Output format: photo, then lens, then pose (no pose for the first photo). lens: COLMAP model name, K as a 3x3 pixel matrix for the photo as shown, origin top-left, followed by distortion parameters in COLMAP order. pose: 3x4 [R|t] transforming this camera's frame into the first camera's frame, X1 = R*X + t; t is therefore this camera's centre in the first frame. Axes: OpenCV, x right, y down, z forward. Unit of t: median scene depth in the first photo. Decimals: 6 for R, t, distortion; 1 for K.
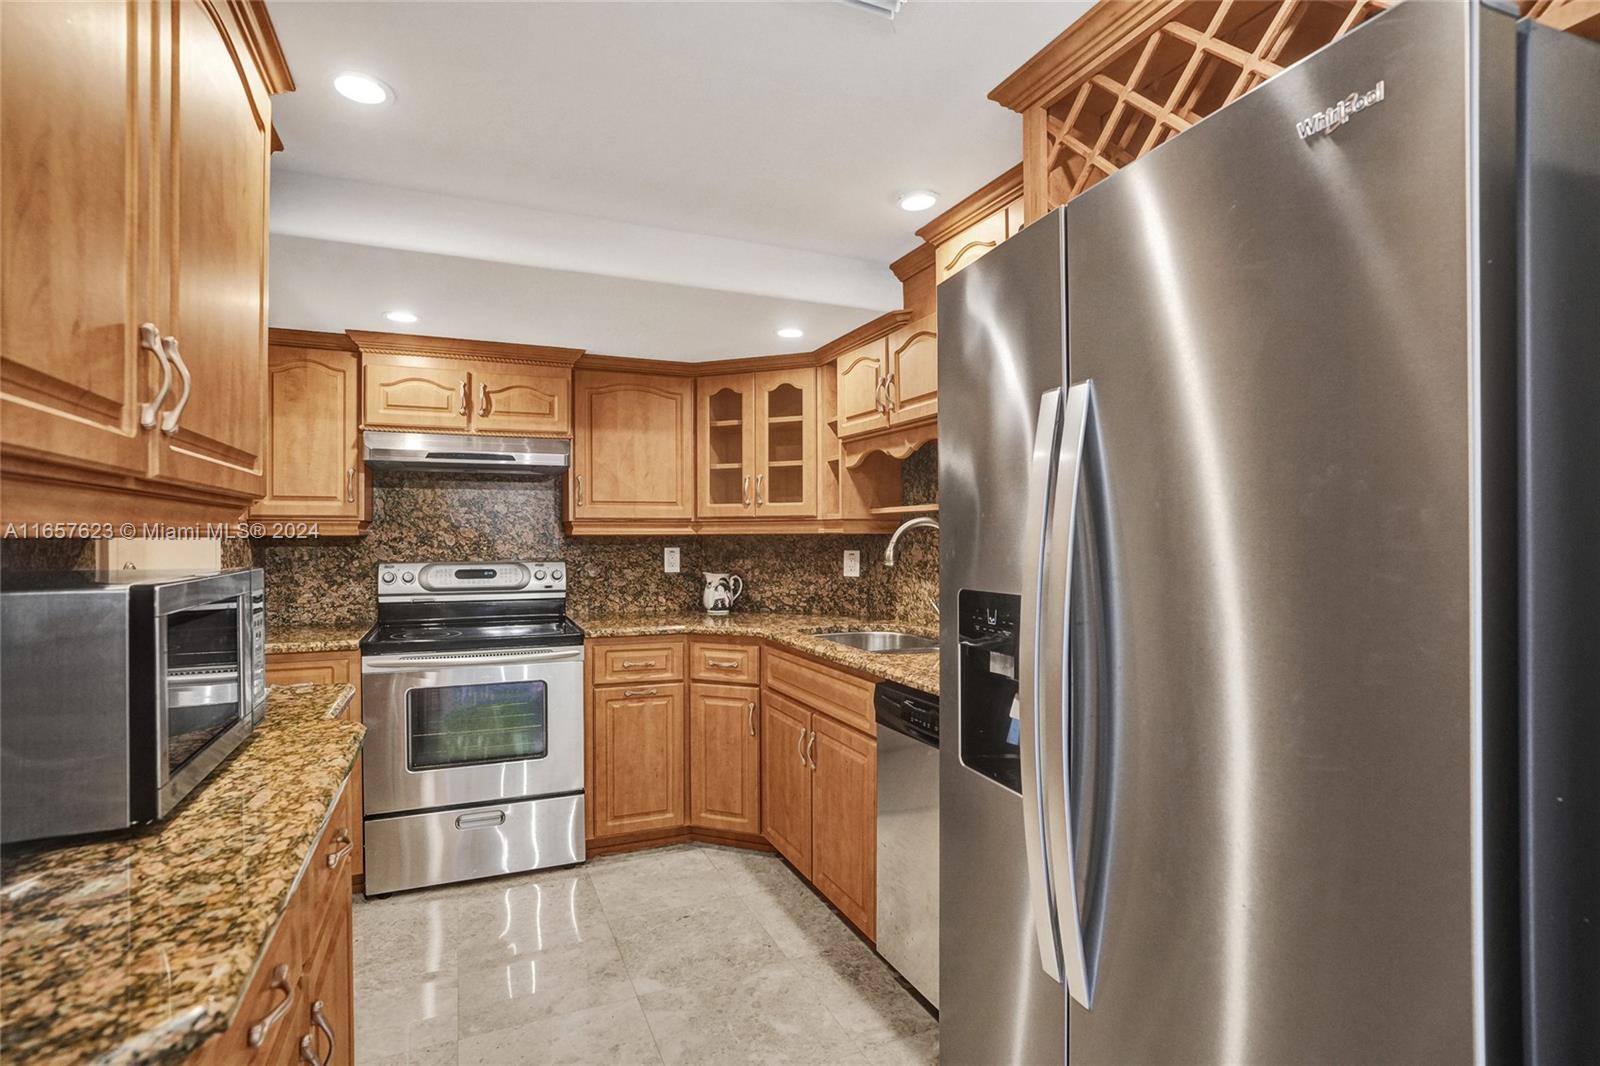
lens RADIAL K [[769.9, 0, 808.7], [0, 769.9, 536.9], [0, 0, 1]] dist [-0.053751, 0.023595]
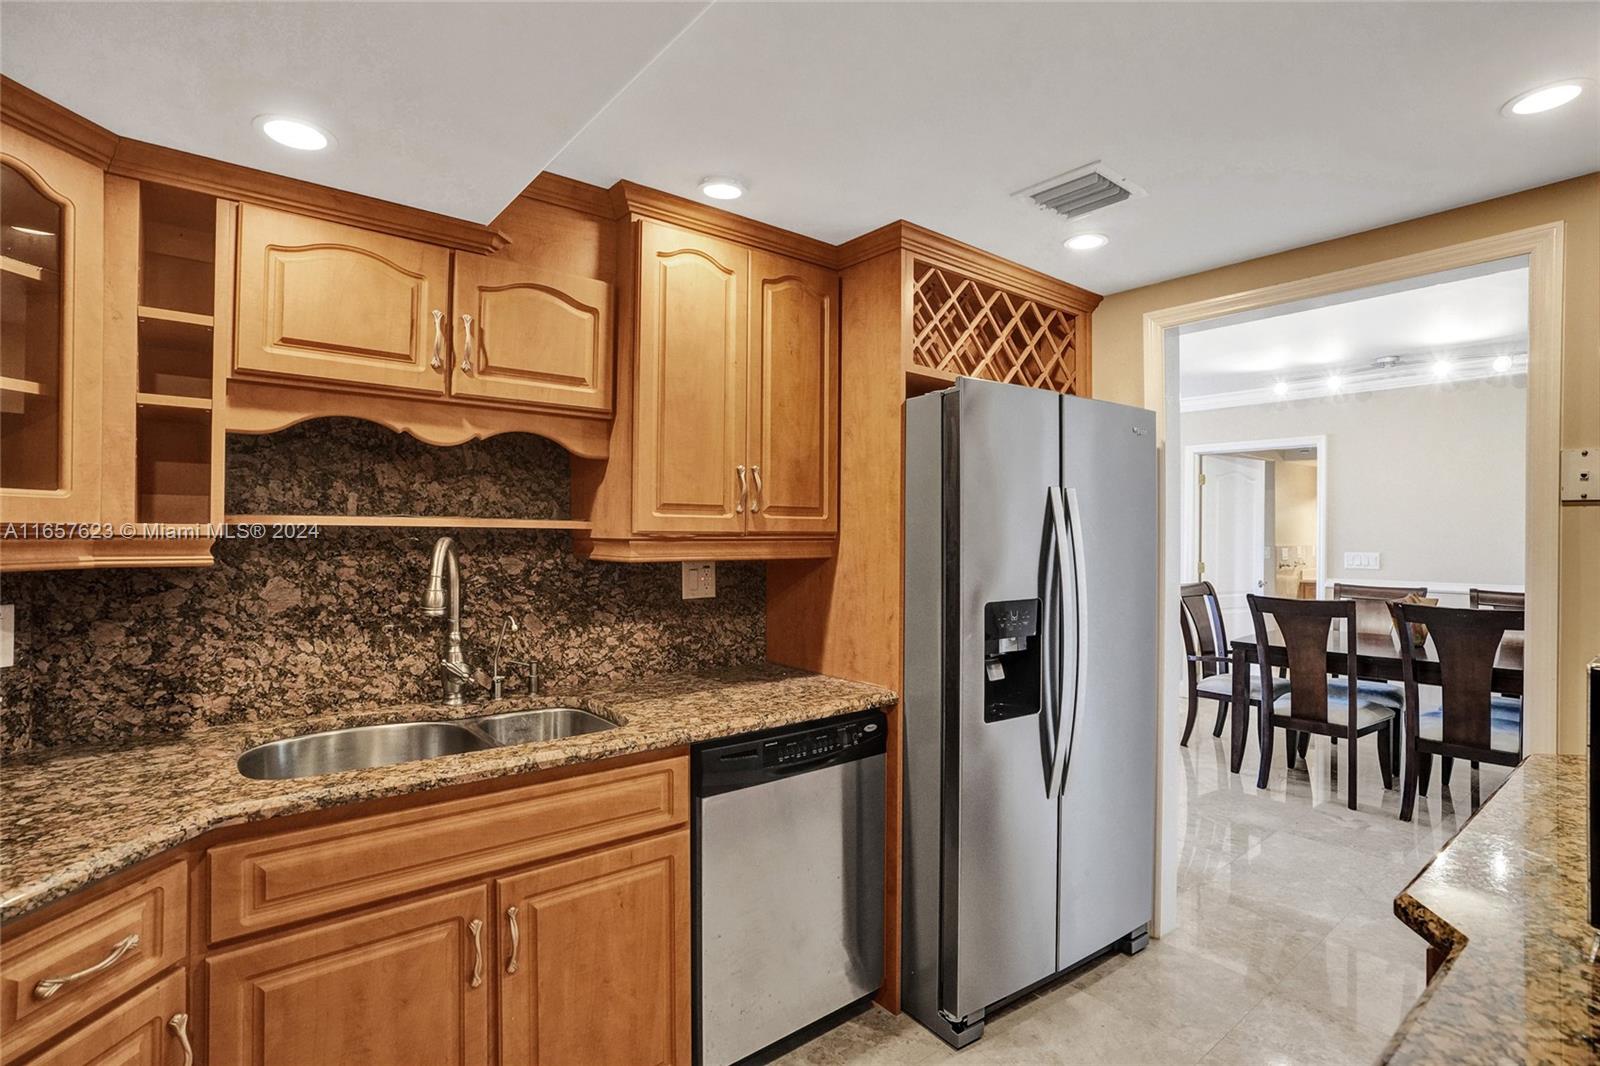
lens RADIAL K [[769.9, 0, 804.7], [0, 769.9, 526.0], [0, 0, 1]] dist [-0.053751, 0.023595]
pose [[-0.251749, 0.008265, 0.967757, -0.548069], [-0.005756, 0.999933, -0.010037, -0.029363], [-0.967775, -0.008097, -0.251685, 0.836399]]
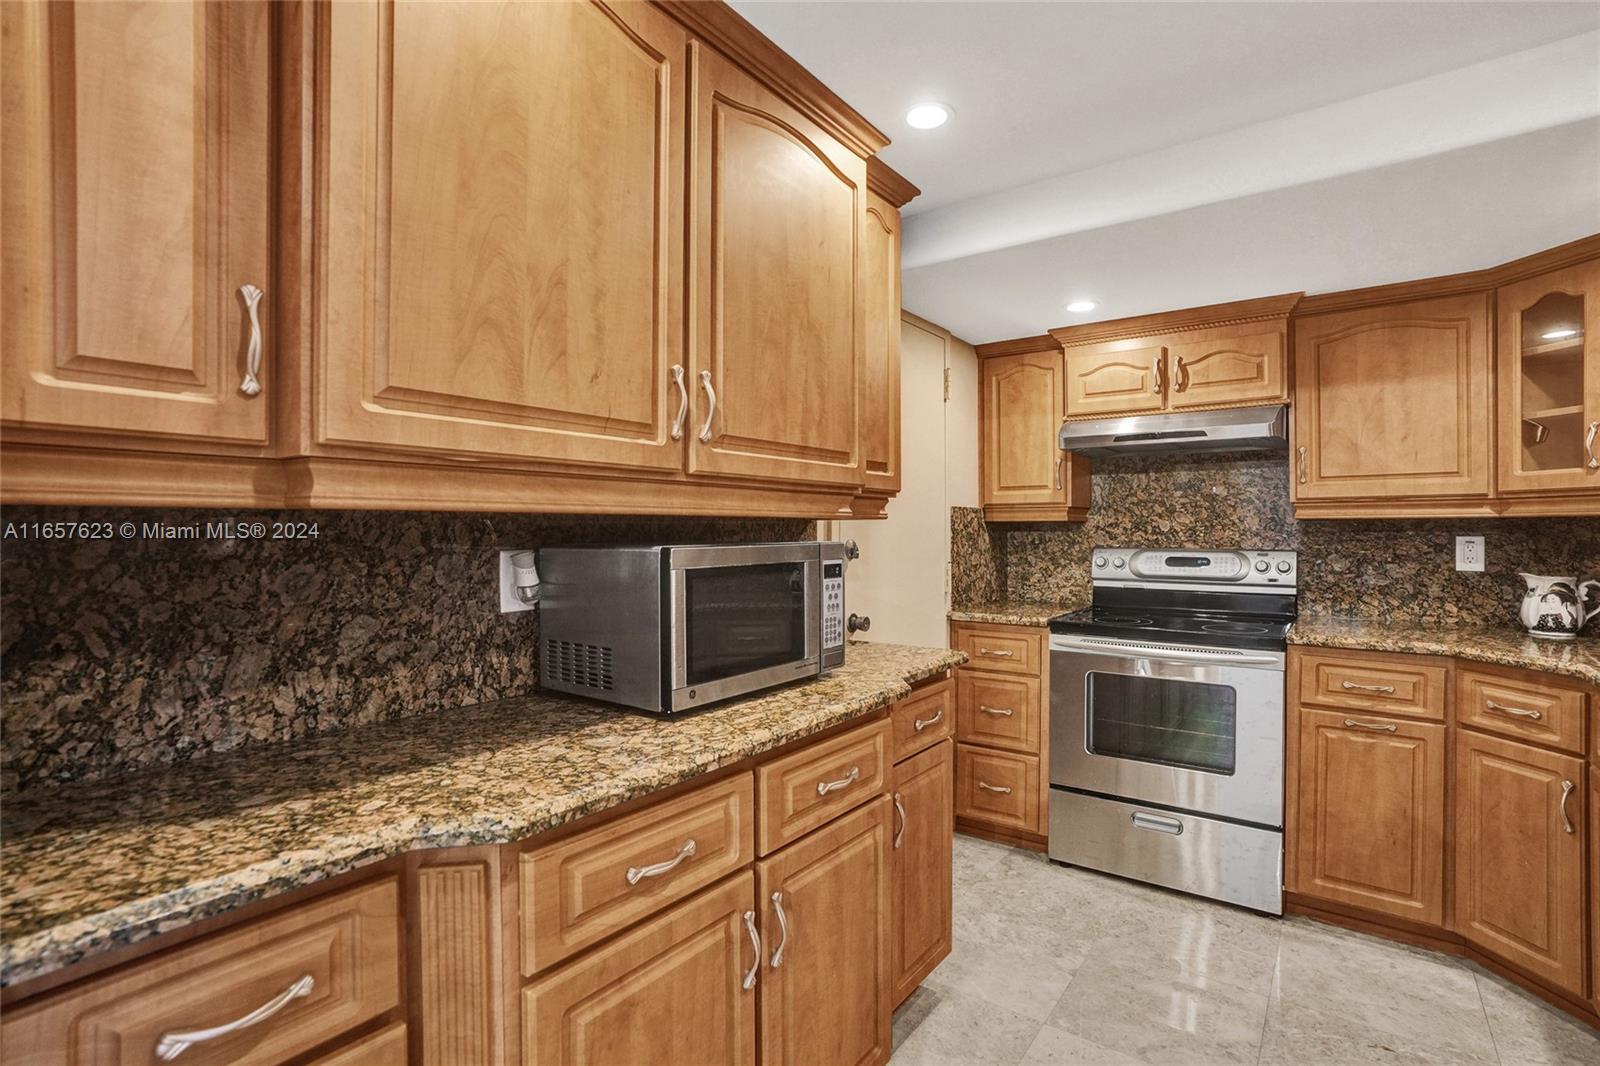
lens RADIAL K [[769.9, 0, 805.0], [0, 769.9, 532.0], [0, 0, 1]] dist [-0.053751, 0.023595]
pose [[0.485137, 0.004334, -0.874427, 0.166841], [-0.000363, 0.999989, 0.004755, 0.008726], [0.874438, -0.001989, 0.485133, 0.159936]]
